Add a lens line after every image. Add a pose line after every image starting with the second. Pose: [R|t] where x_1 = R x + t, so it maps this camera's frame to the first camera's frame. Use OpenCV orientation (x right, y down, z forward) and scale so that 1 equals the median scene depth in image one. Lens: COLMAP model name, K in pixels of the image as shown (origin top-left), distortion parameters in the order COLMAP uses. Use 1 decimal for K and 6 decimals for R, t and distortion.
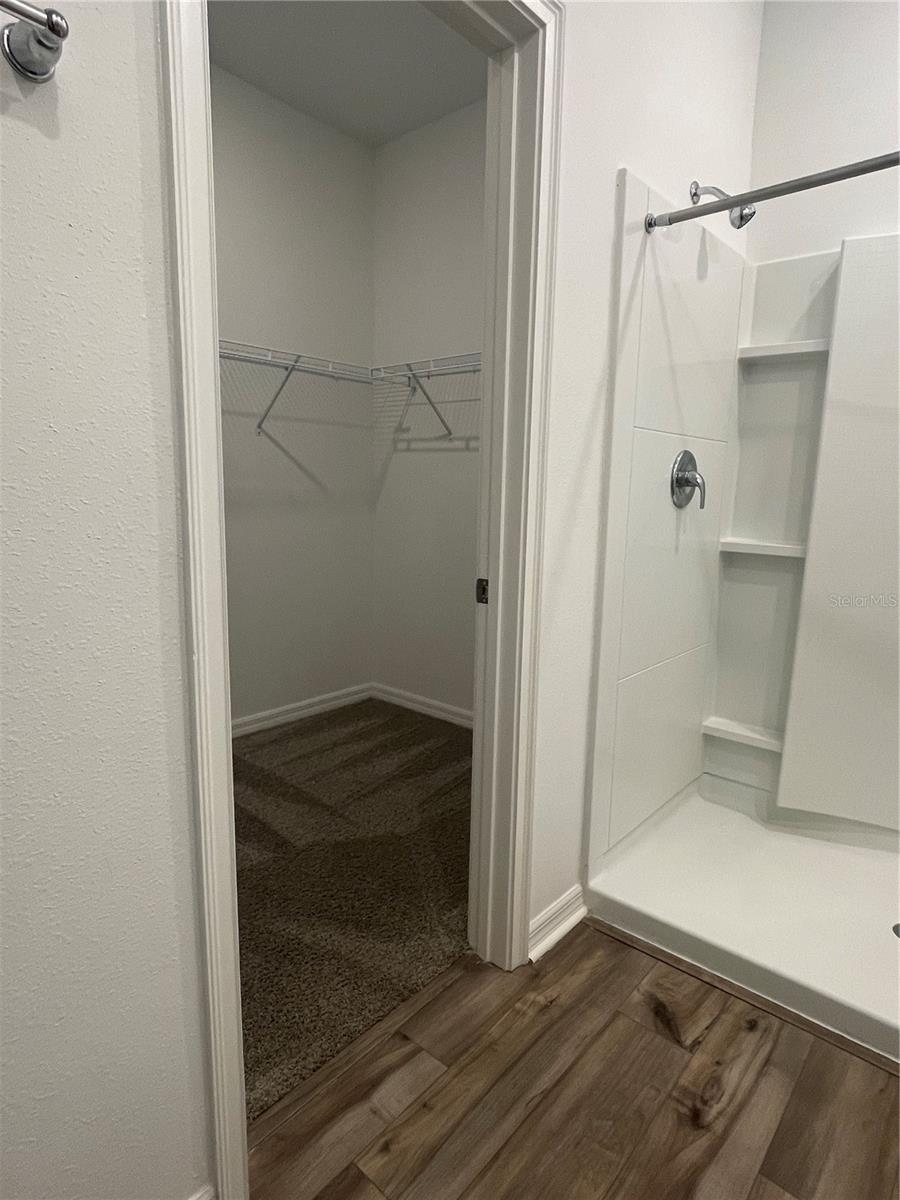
lens RADIAL K [[680.0, 0, 446.4], [0, 680.0, 596.4], [0, 0, 1]] dist [-0.032371, 0.029636]
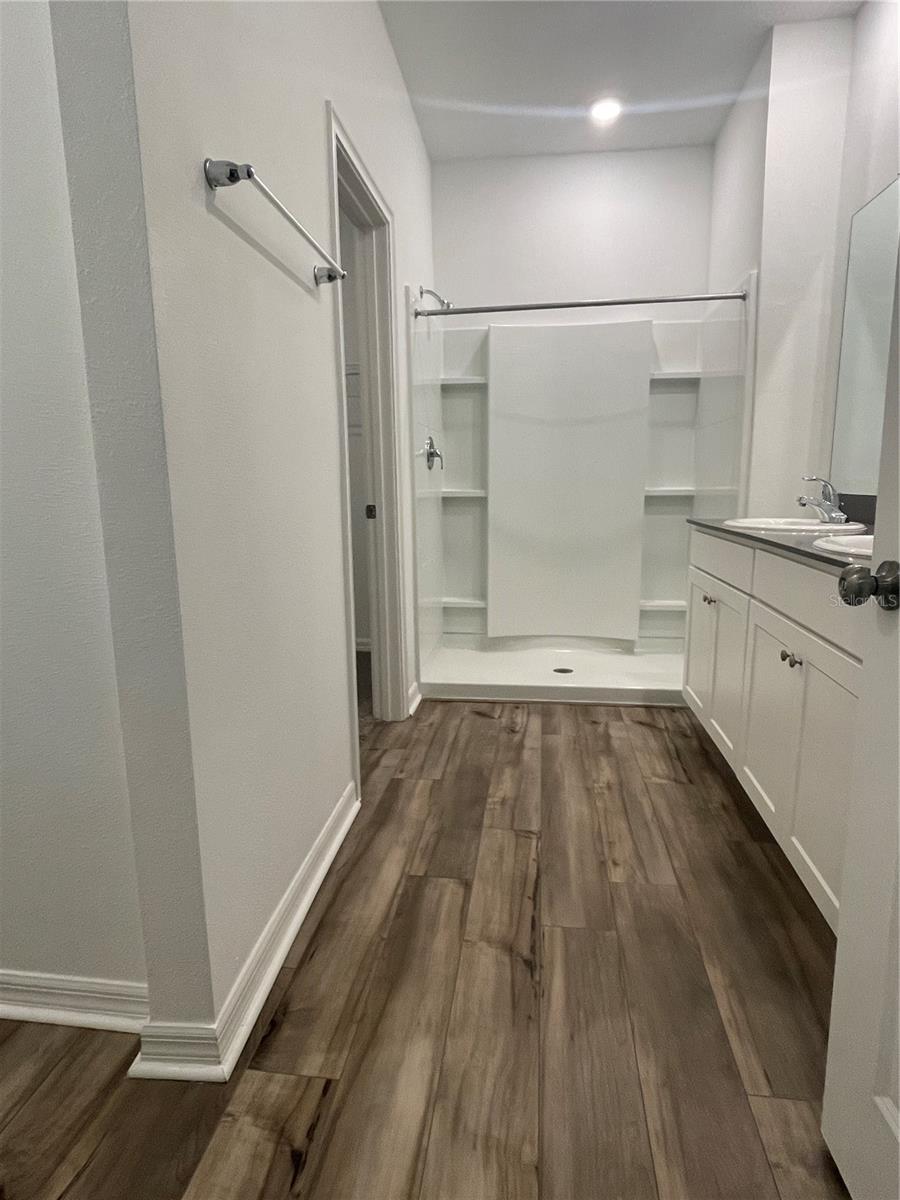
lens RADIAL K [[665.6, 0, 447.6], [0, 665.6, 598.0], [0, 0, 1]] dist [-0.002944, -0.002270]
pose [[0.833717, -0.127759, 0.537209, -0.768758], [0.122137, 0.991436, 0.046234, 0.165270], [-0.538515, 0.027067, 0.842181, -0.619727]]
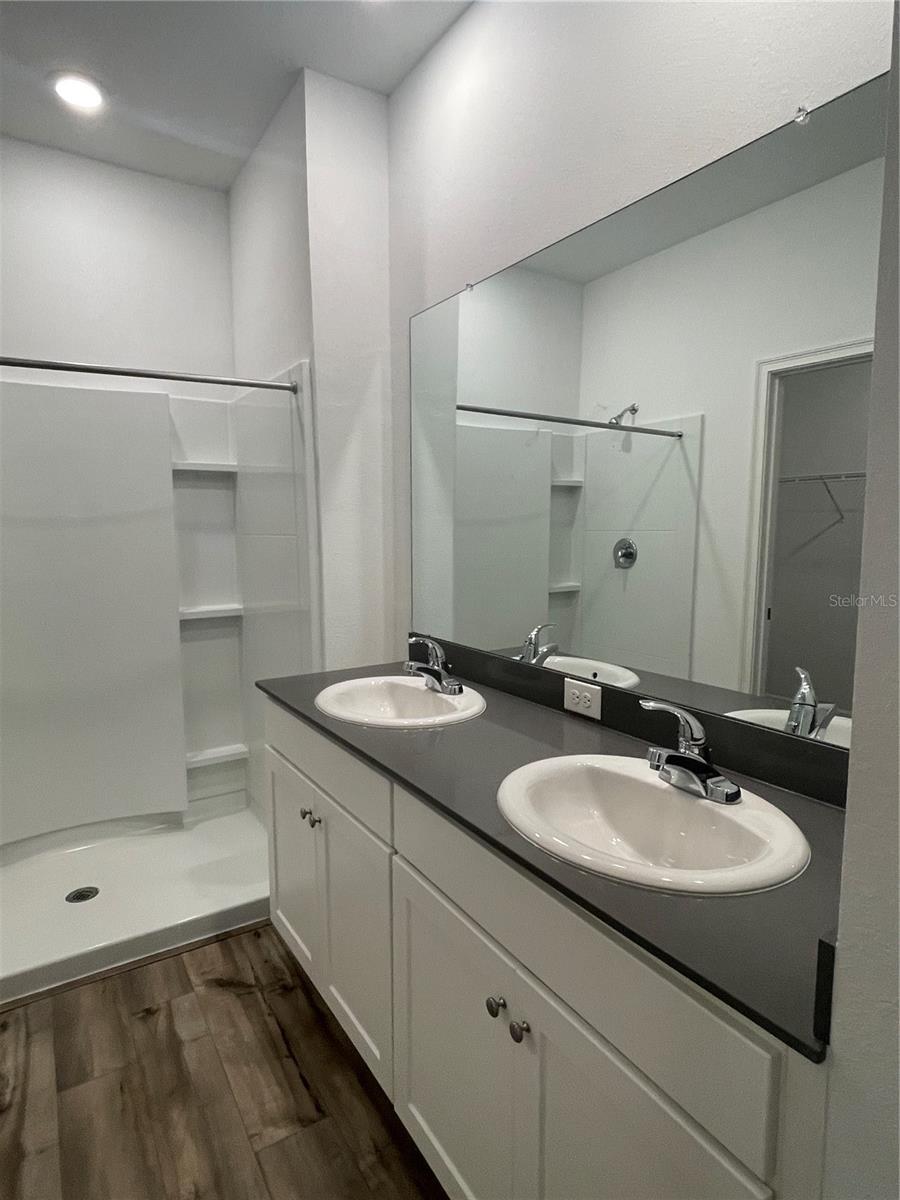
lens RADIAL K [[665.6, 0, 447.6], [0, 665.6, 598.0], [0, 0, 1]] dist [-0.002944, -0.002270]
pose [[0.277283, -0.134363, 0.951347, -0.354062], [0.173041, 0.980965, 0.088111, -0.095348], [-0.945077, 0.140190, 0.295256, -0.226231]]
